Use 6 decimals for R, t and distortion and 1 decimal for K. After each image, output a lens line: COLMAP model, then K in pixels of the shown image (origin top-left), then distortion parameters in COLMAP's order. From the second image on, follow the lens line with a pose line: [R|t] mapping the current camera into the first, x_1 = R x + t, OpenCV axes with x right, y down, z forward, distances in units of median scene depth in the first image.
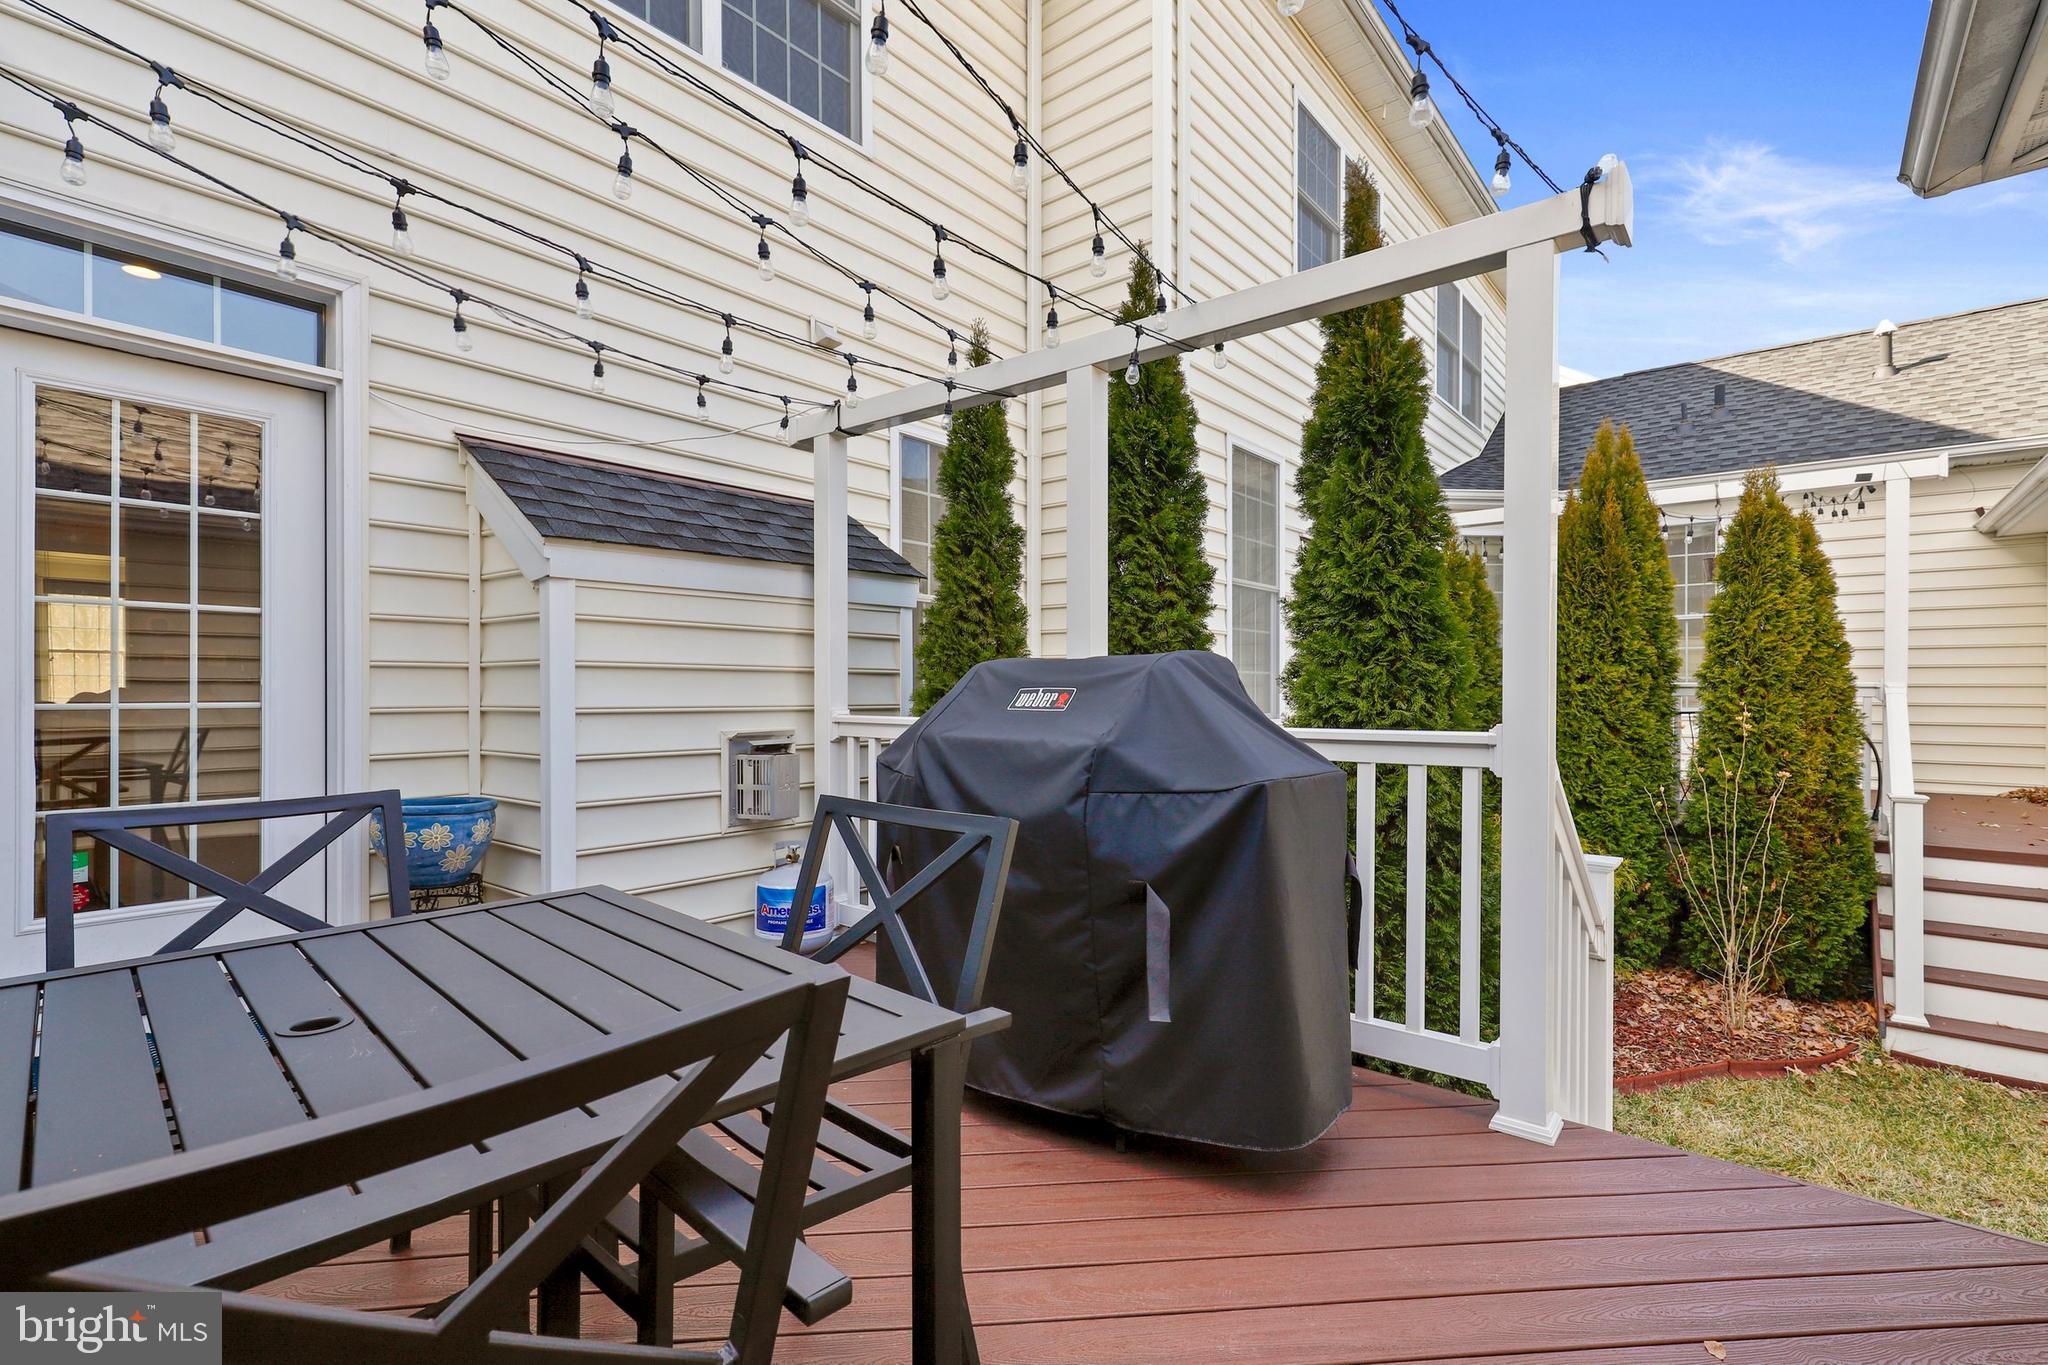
lens RADIAL K [[925.9, 0, 1015.5], [0, 925.9, 695.2], [0, 0, 1]] dist [0.010633, 0.000080]
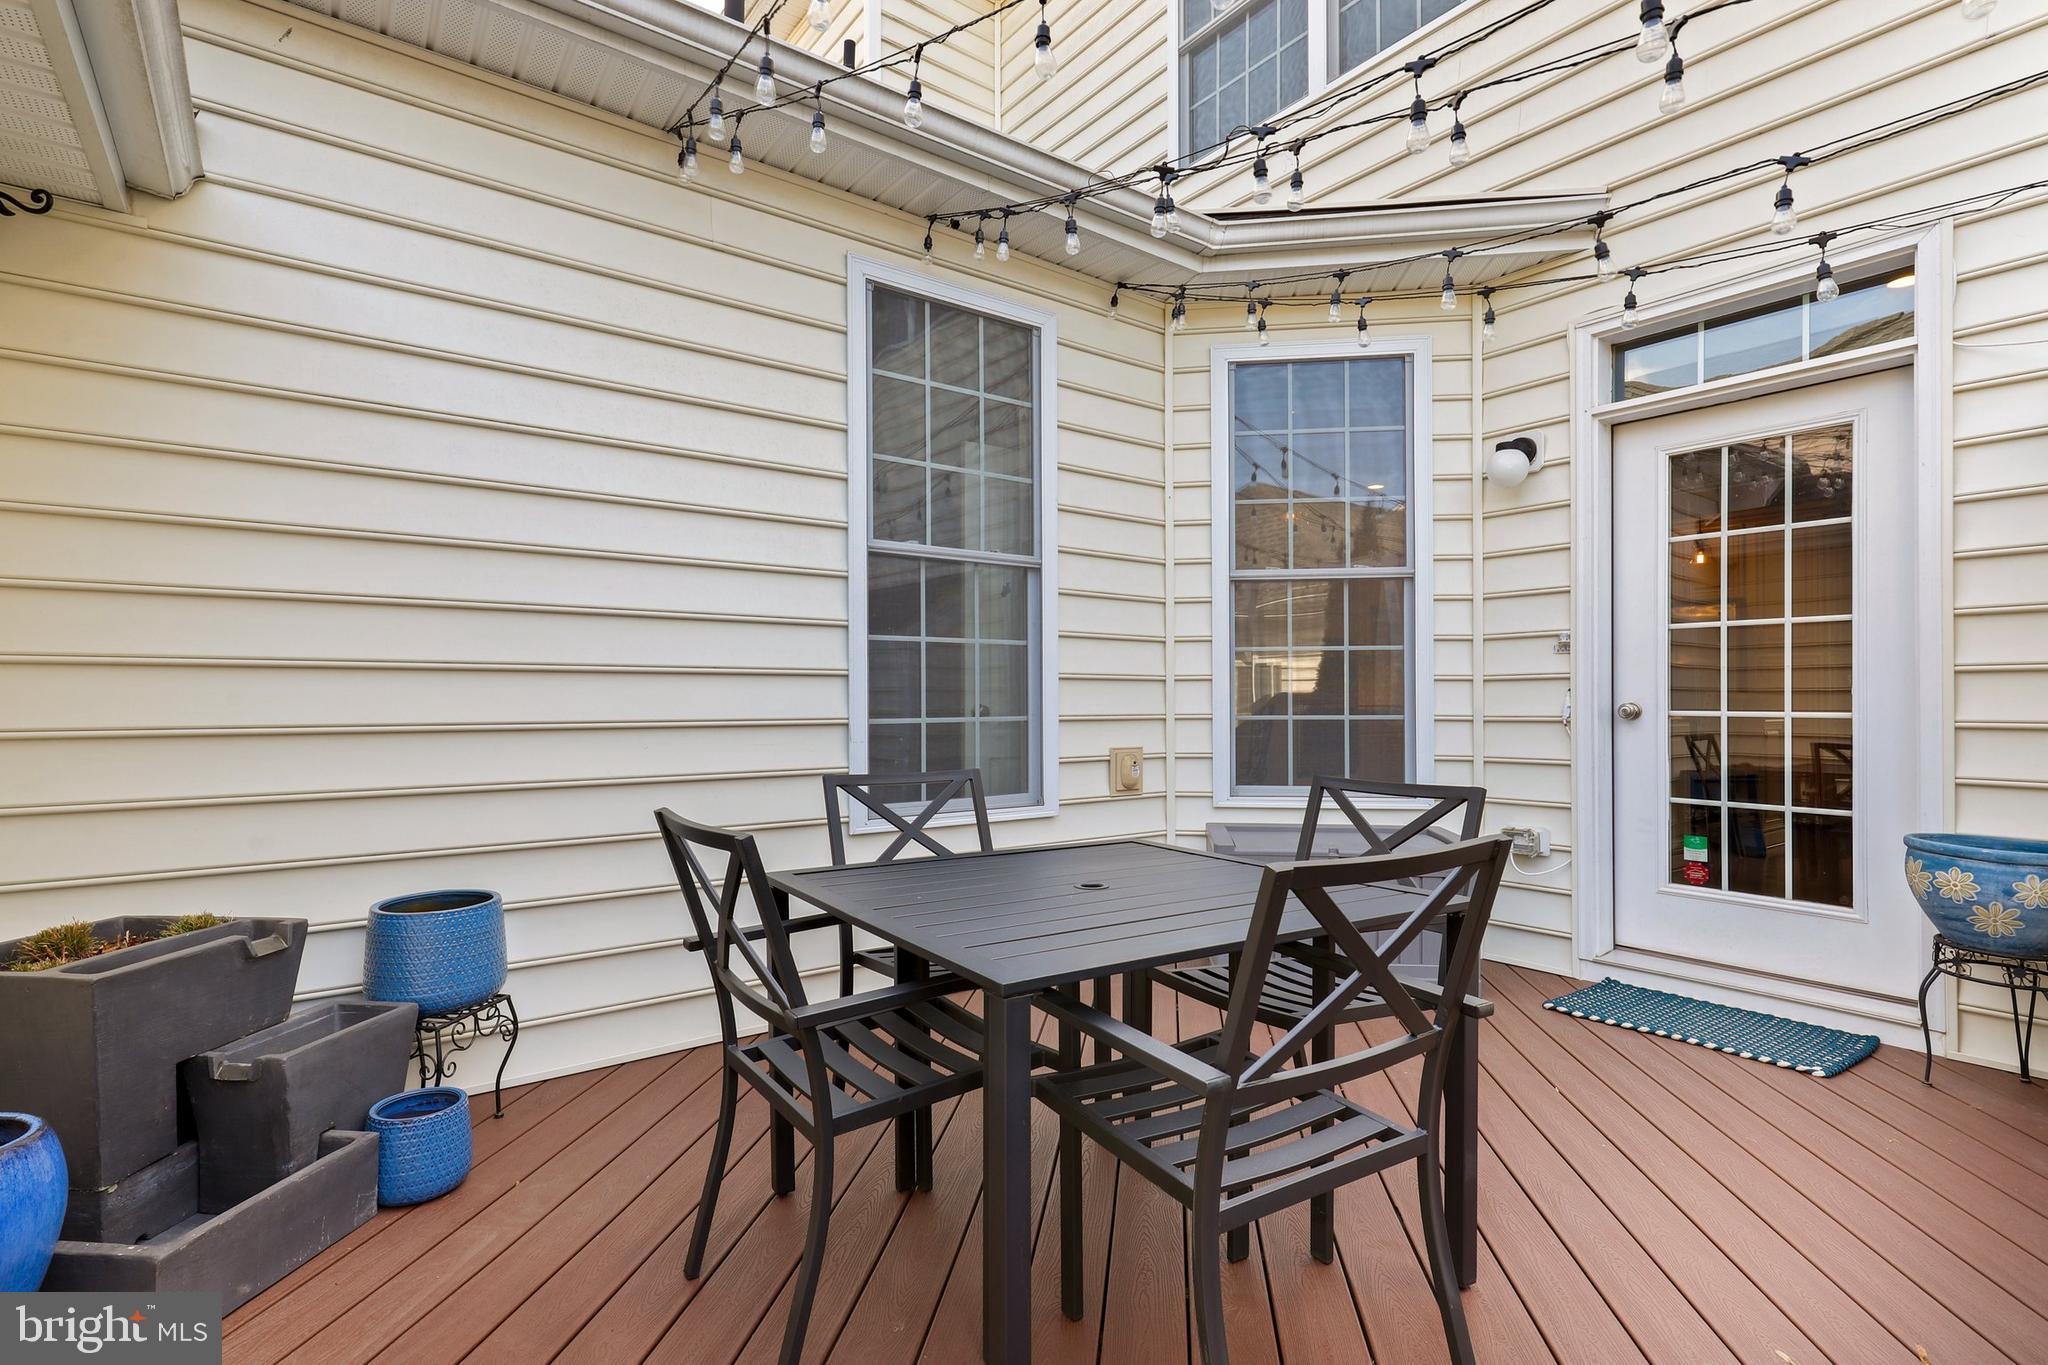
lens RADIAL K [[941.3, 0, 1020.7], [0, 941.3, 692.3], [0, 0, 1]] dist [0.008033, -0.000249]
pose [[-0.201217, -0.007920, -0.979515, 0.325089], [-0.005477, 0.999961, -0.006960, -0.001933], [0.979531, 0.003965, -0.201253, 0.370293]]
